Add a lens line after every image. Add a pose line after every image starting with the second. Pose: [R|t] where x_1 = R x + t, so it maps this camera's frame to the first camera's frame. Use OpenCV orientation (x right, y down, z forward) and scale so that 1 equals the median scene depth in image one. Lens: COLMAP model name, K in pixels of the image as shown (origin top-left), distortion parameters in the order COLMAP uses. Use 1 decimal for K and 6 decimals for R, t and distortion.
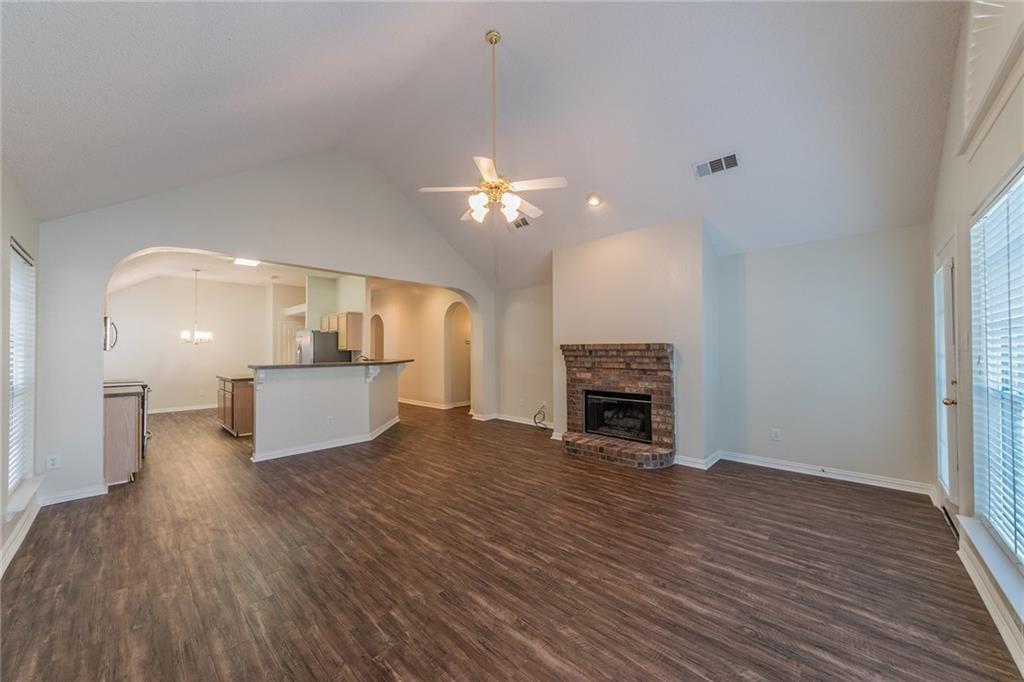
lens RADIAL K [[367.2, 0, 521.5], [0, 367.2, 350.1], [0, 0, 1]] dist [-0.001441, 0.001506]
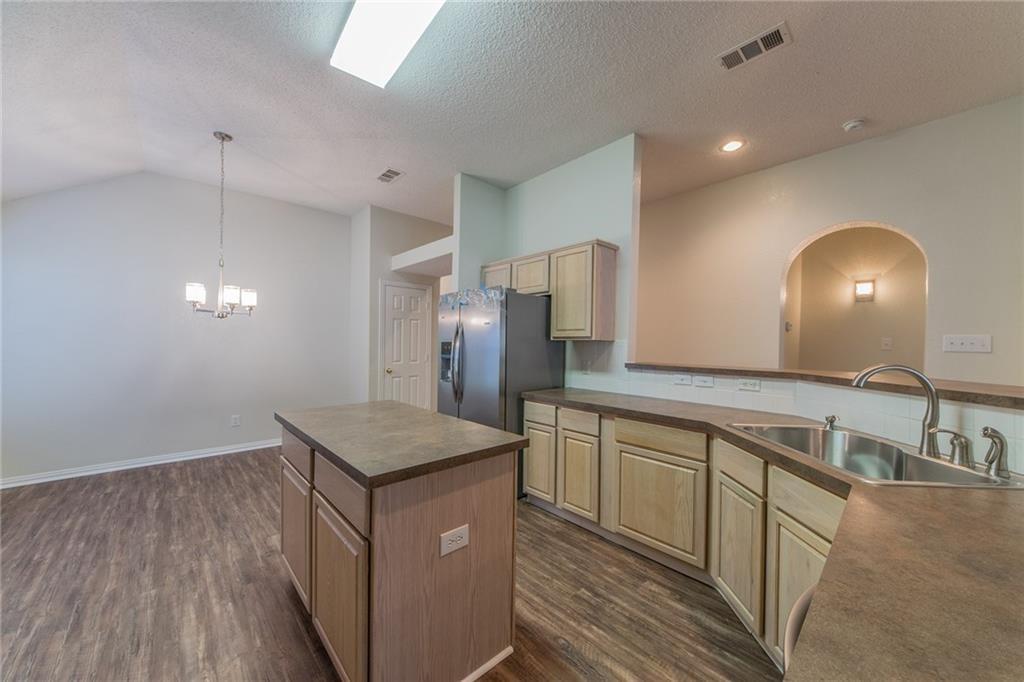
lens RADIAL K [[367.2, 0, 511.3], [0, 367.2, 349.6], [0, 0, 1]] dist [-0.001441, 0.001506]
pose [[0.996734, 0.021080, -0.077957, -1.086517], [-0.019826, 0.999662, 0.016833, 0.011508], [0.078286, -0.015232, 0.996815, 1.259384]]
